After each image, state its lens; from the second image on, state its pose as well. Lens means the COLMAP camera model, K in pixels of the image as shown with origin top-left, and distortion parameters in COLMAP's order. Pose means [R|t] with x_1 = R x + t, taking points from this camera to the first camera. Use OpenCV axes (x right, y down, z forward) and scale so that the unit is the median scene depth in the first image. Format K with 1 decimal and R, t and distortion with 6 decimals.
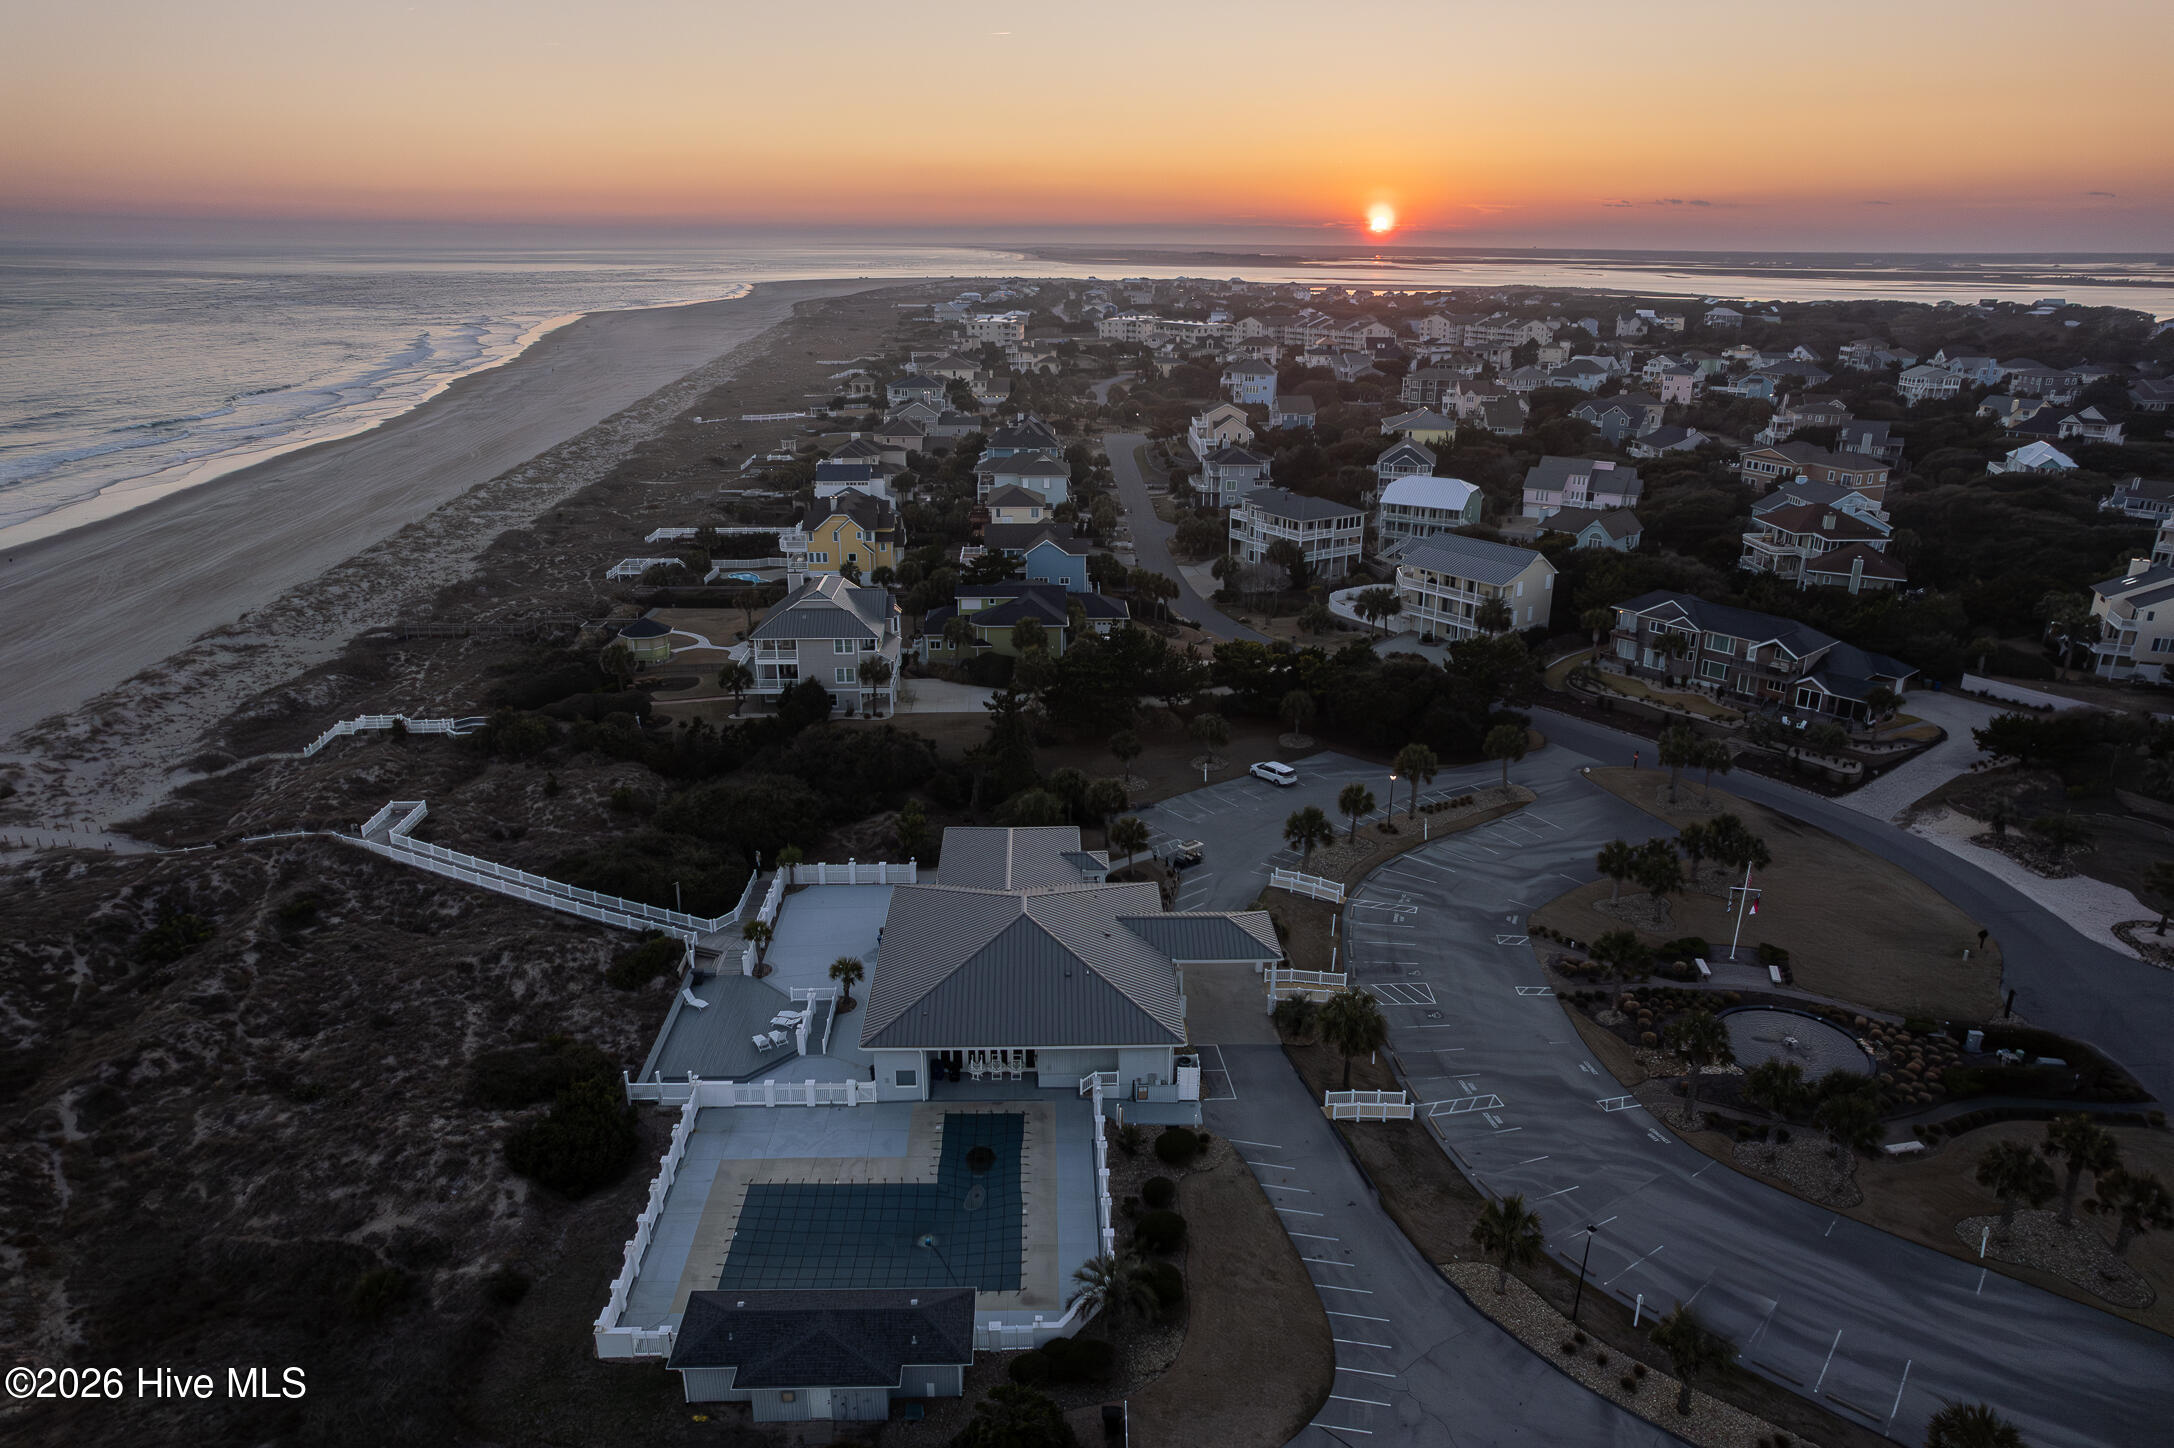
lens RADIAL K [[1377.5, 0, 1092.3], [0, 1377.5, 733.3], [0, 0, 1]] dist [-0.079089, 0.090036]
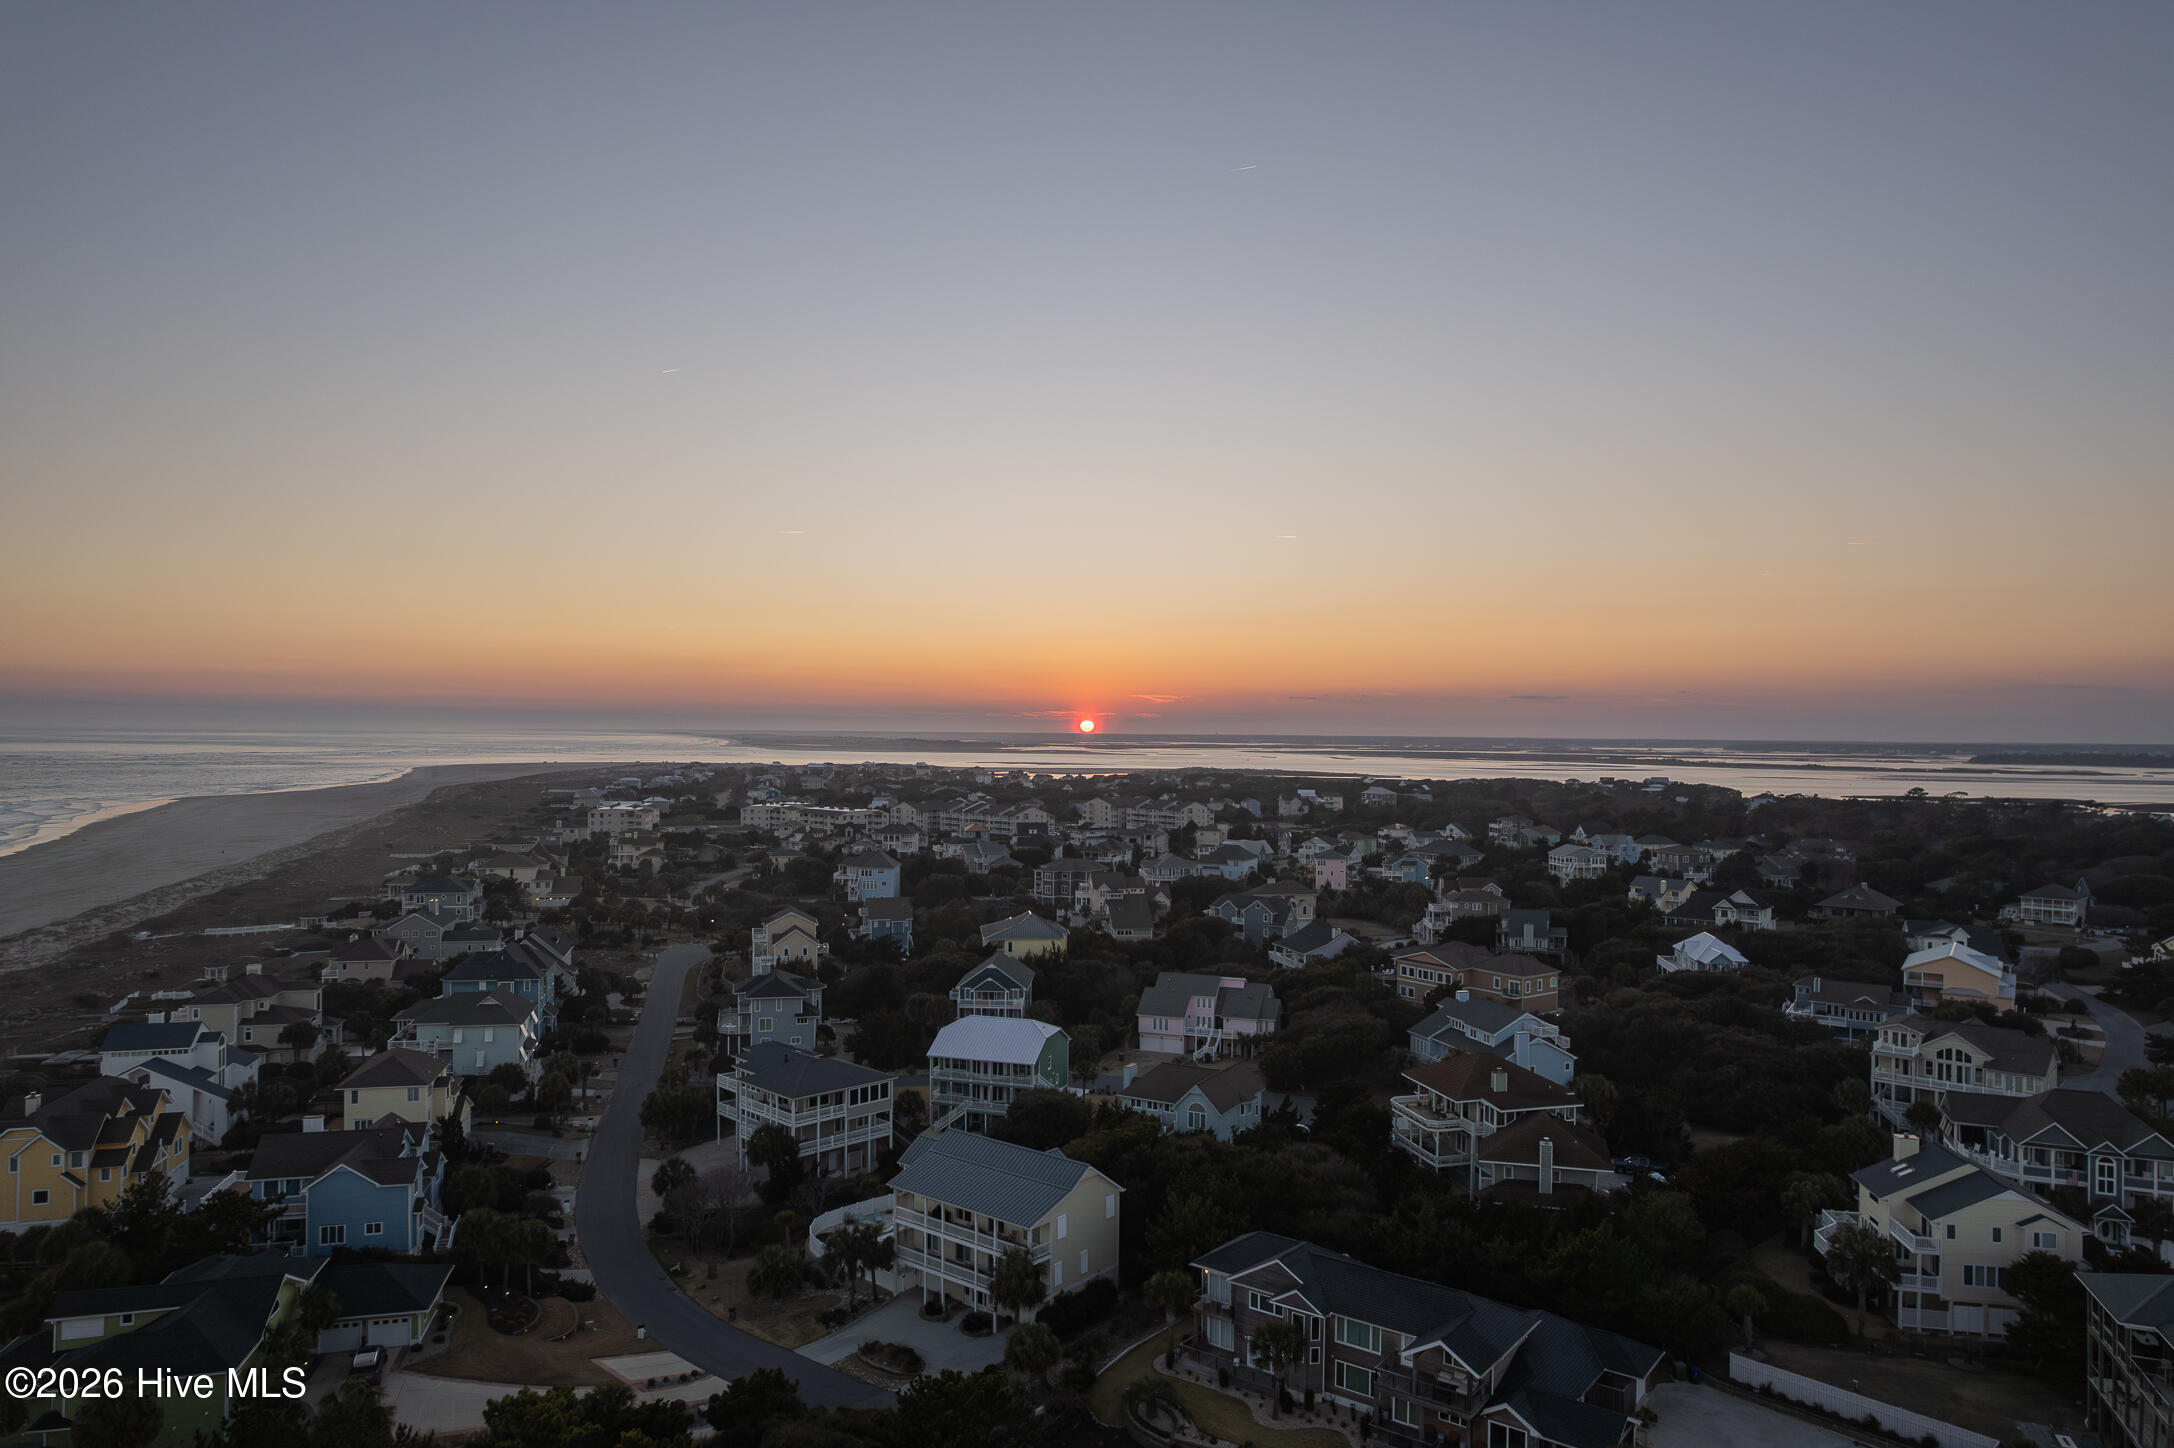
lens RADIAL K [[1382.9, 0, 1095.7], [0, 1382.9, 747.4], [0, 0, 1]] dist [-0.080899, 0.089226]
pose [[0.978446, 0.001367, 0.206498, 0.099830], [0.066165, 0.945183, -0.319768, -0.056791], [-0.195615, 0.326539, 0.924720, 0.169694]]
